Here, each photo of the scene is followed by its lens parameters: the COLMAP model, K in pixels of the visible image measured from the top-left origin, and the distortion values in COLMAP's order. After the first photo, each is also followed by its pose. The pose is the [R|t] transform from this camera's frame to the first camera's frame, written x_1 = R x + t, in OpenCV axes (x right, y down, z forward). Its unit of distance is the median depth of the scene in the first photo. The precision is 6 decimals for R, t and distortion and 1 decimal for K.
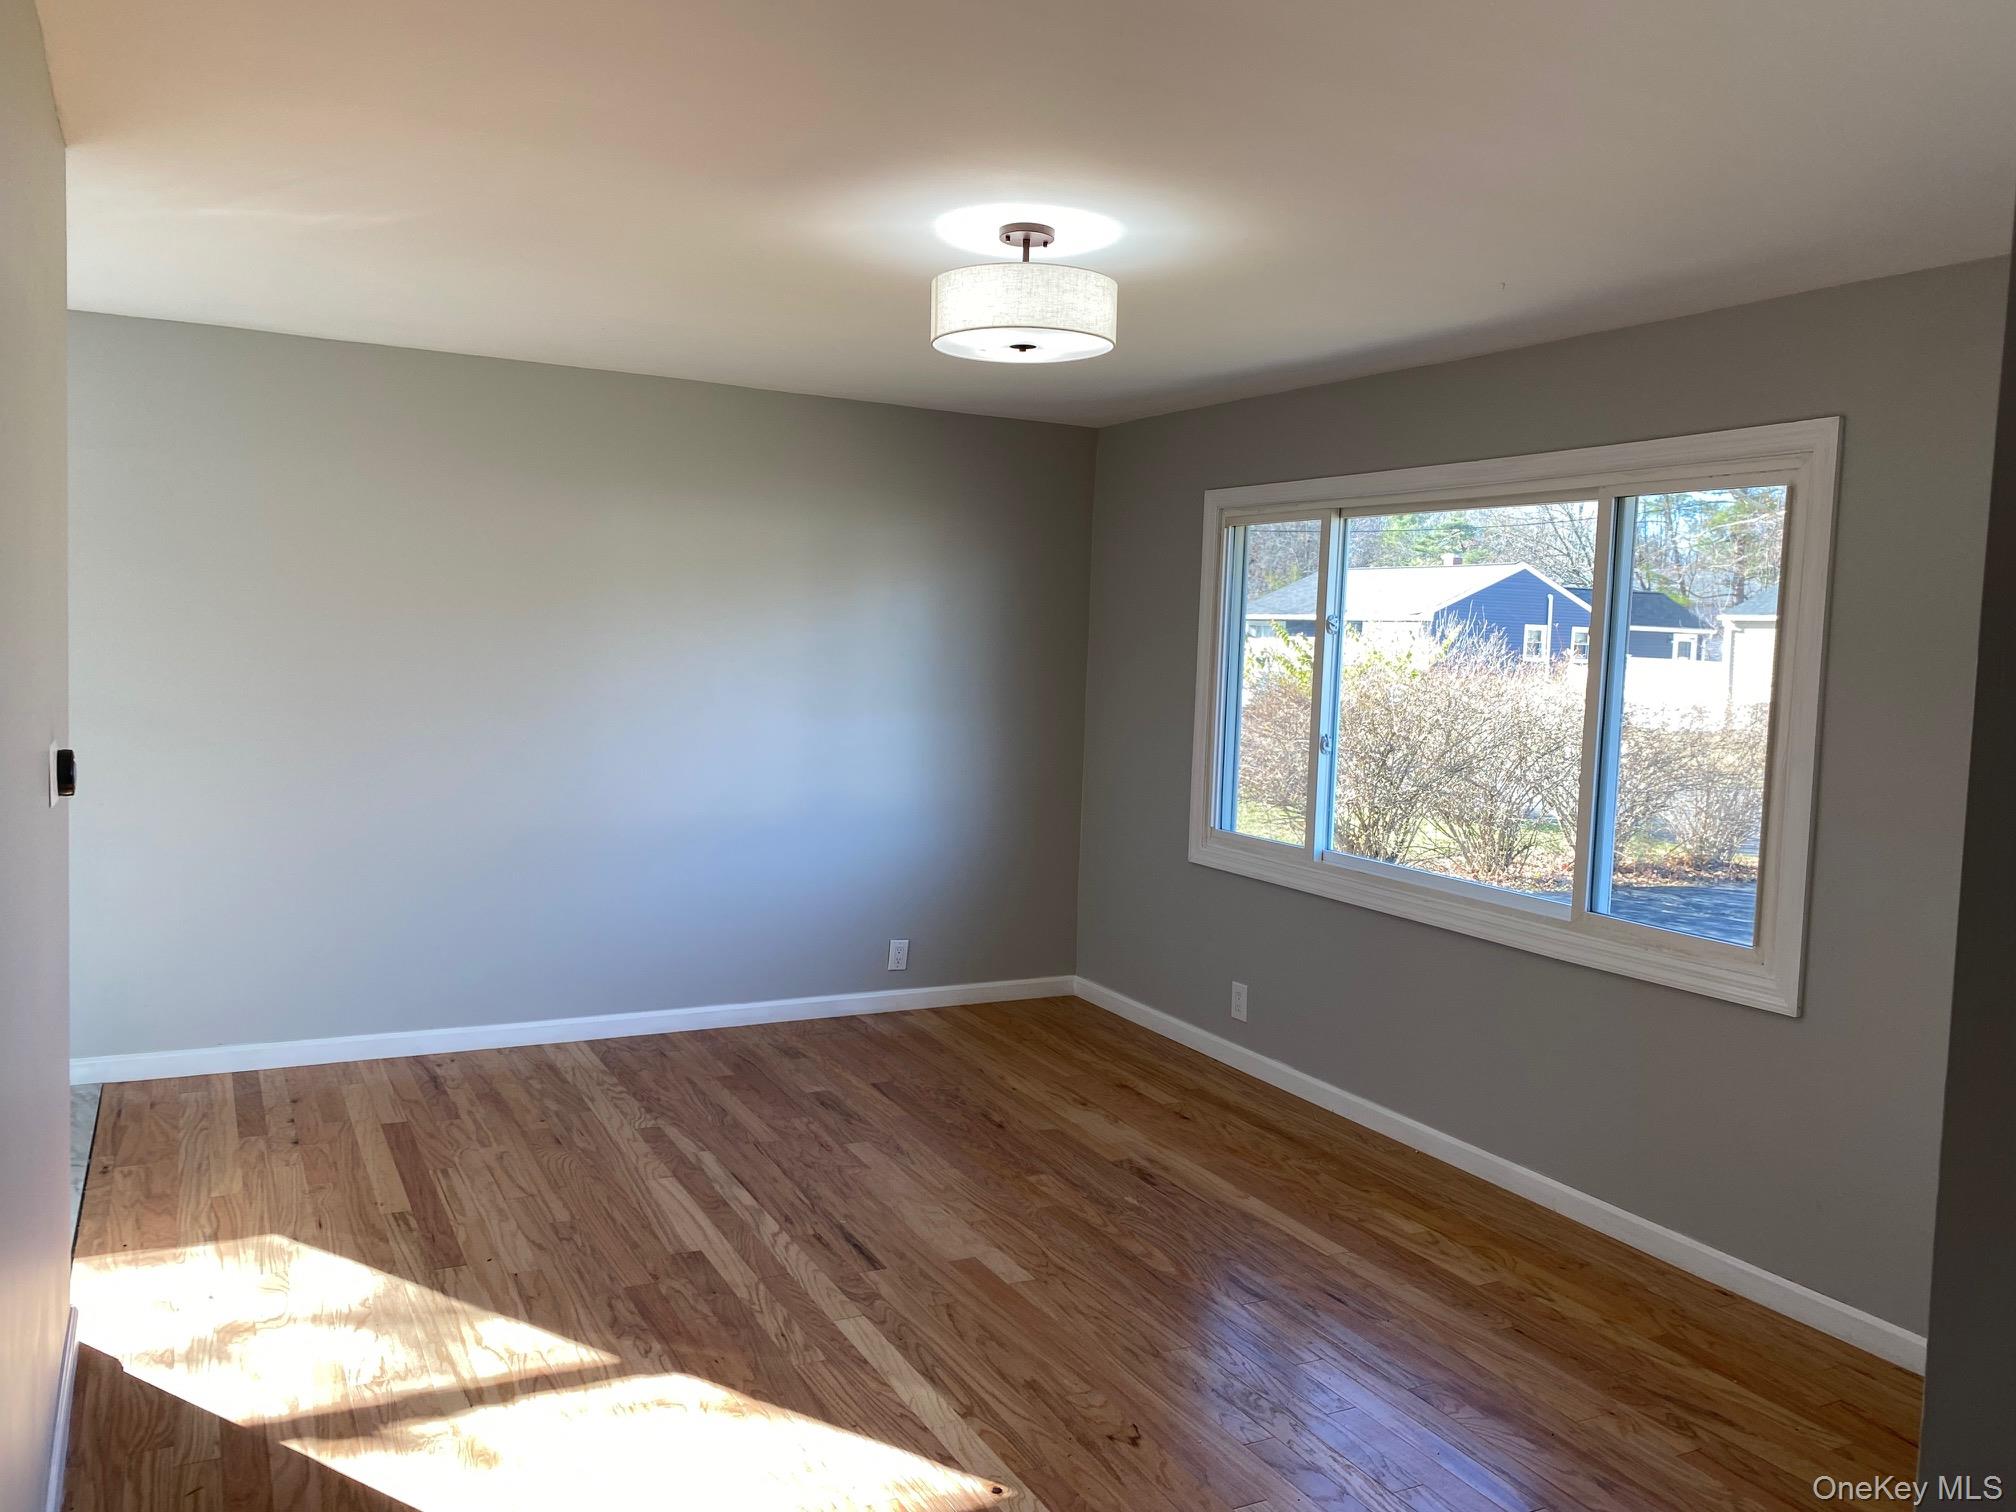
lens RADIAL K [[1535.3, 0, 1000.5], [0, 1535.3, 755.7], [0, 0, 1]] dist [0.028987, -0.023908]
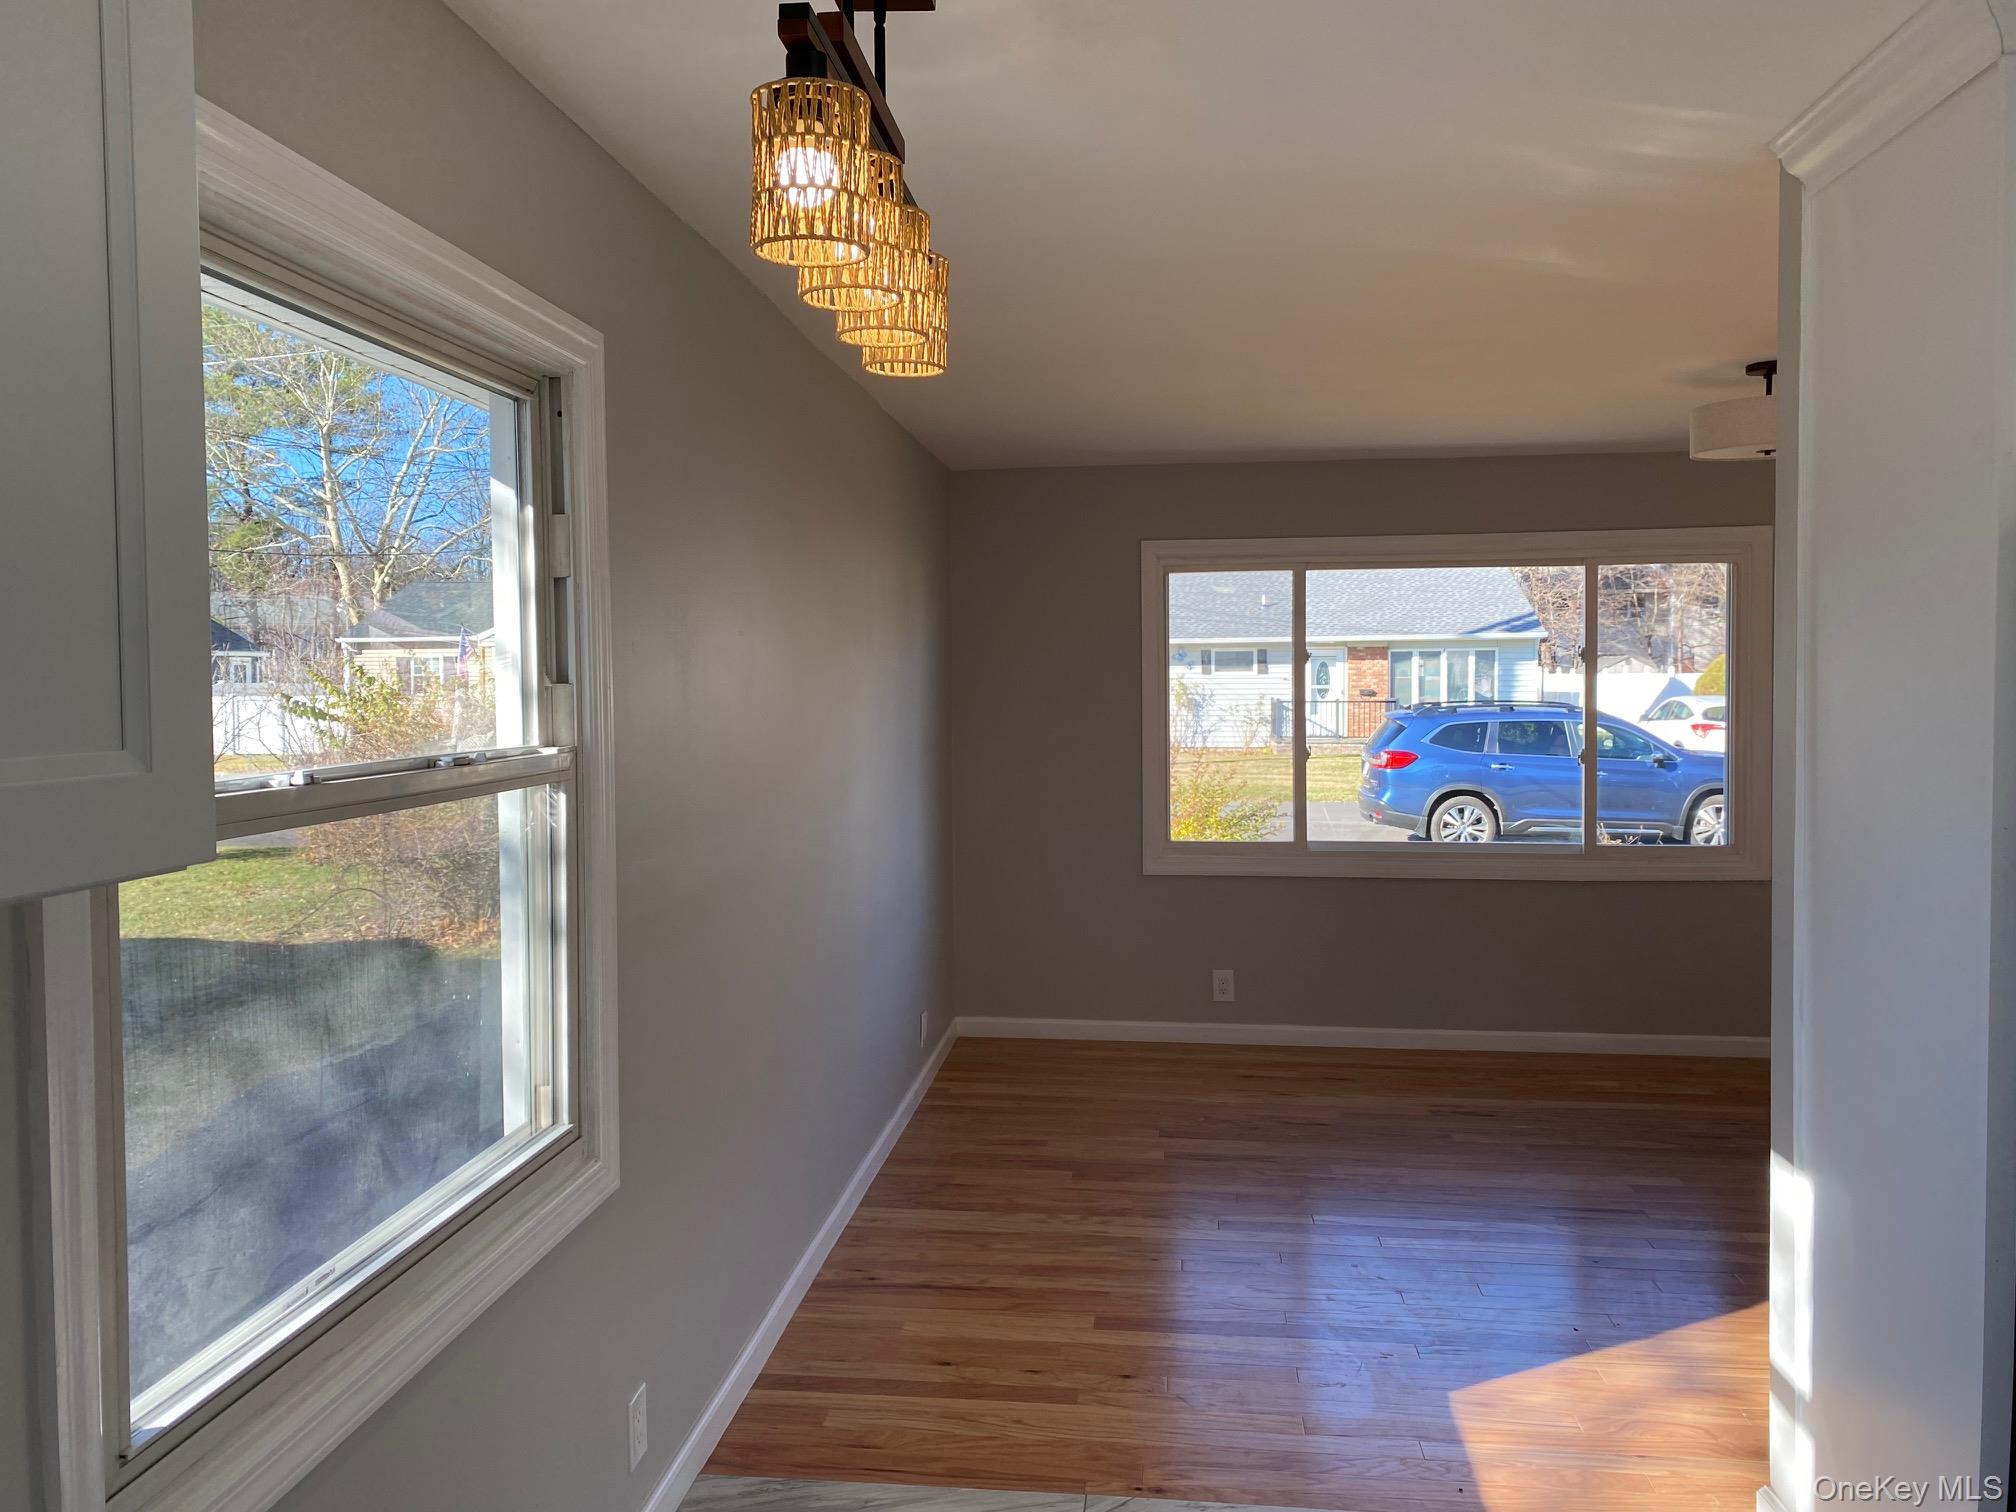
lens RADIAL K [[1535.3, 0, 998.4], [0, 1535.3, 740.7], [0, 0, 1]] dist [0.028987, -0.023908]
pose [[0.566507, -0.078155, 0.820342, -0.948546], [0.095752, 0.994992, 0.028670, -0.078060], [-0.818475, 0.062307, 0.571154, 0.515975]]
